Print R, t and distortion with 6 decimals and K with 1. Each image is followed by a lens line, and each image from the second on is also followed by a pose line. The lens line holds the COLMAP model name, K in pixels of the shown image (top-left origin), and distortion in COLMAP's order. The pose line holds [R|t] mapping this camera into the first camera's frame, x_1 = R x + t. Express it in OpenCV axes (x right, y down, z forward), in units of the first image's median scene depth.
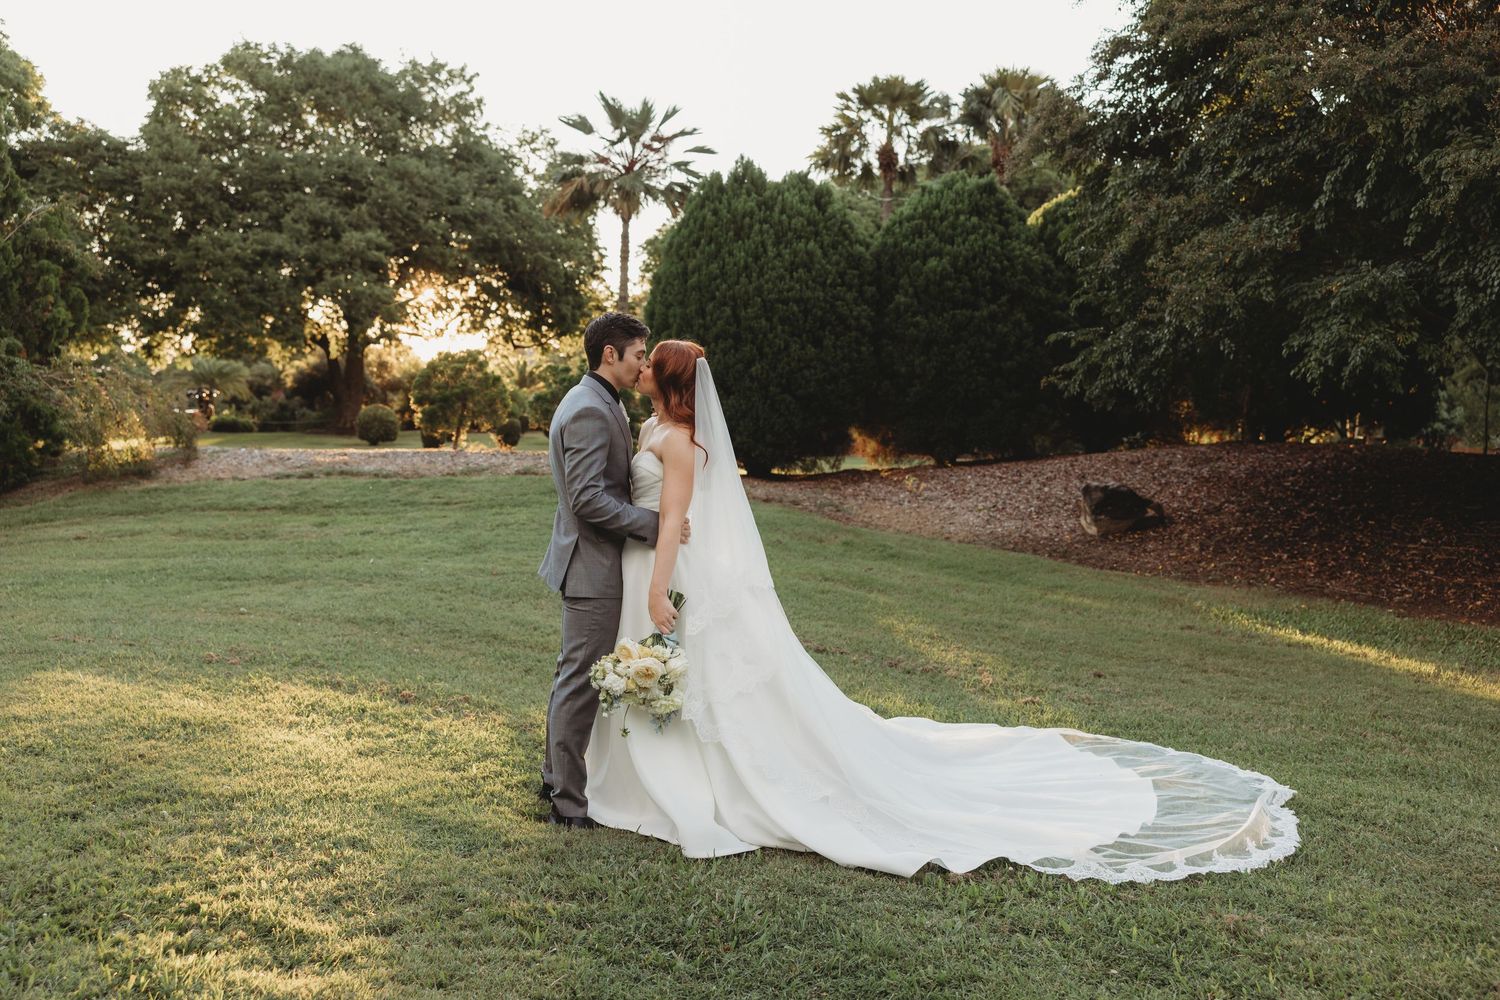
lens RADIAL K [[1484.6, 0, 726.0], [0, 1484.6, 480.7], [0, 0, 1]] dist [0.016729, 0.000000]
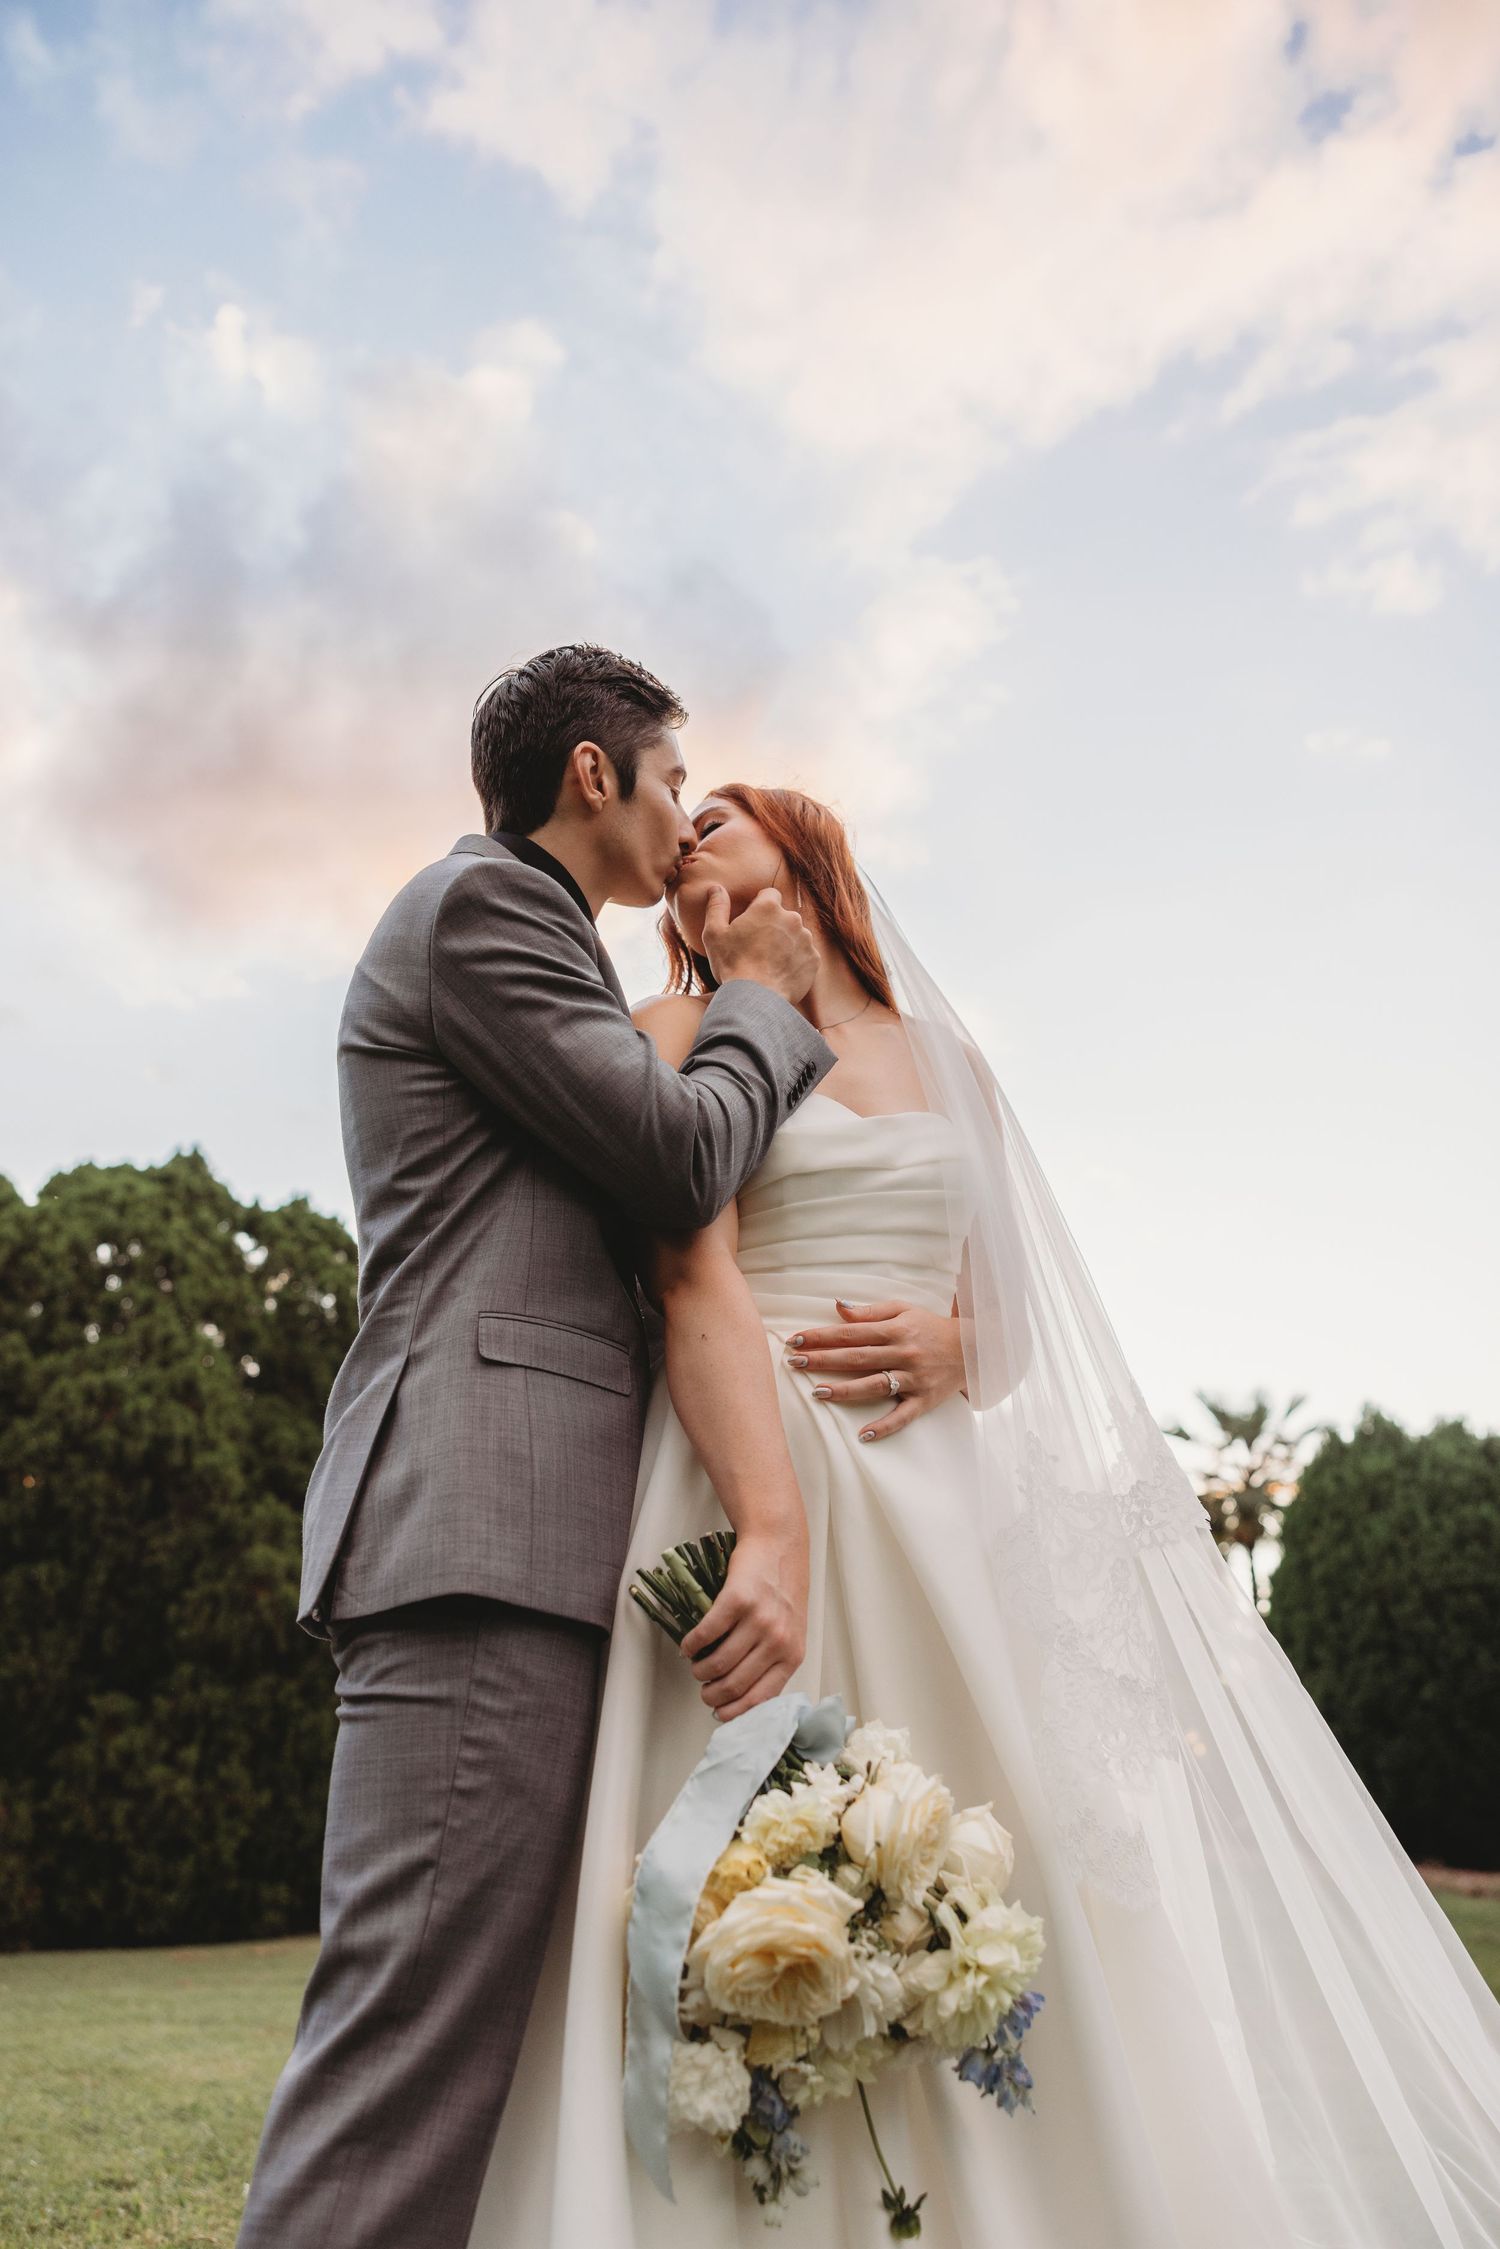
lens RADIAL K [[1769.6, 0, 735.5], [0, 1769.6, 1154.3], [0, 0, 1]] dist [0.003707, -0.001290]
pose [[0.932108, -0.145723, -0.331571, 0.028699], [-0.007473, 0.907553, -0.419871, 0.044128], [0.362103, 0.393844, 0.844848, 0.088842]]
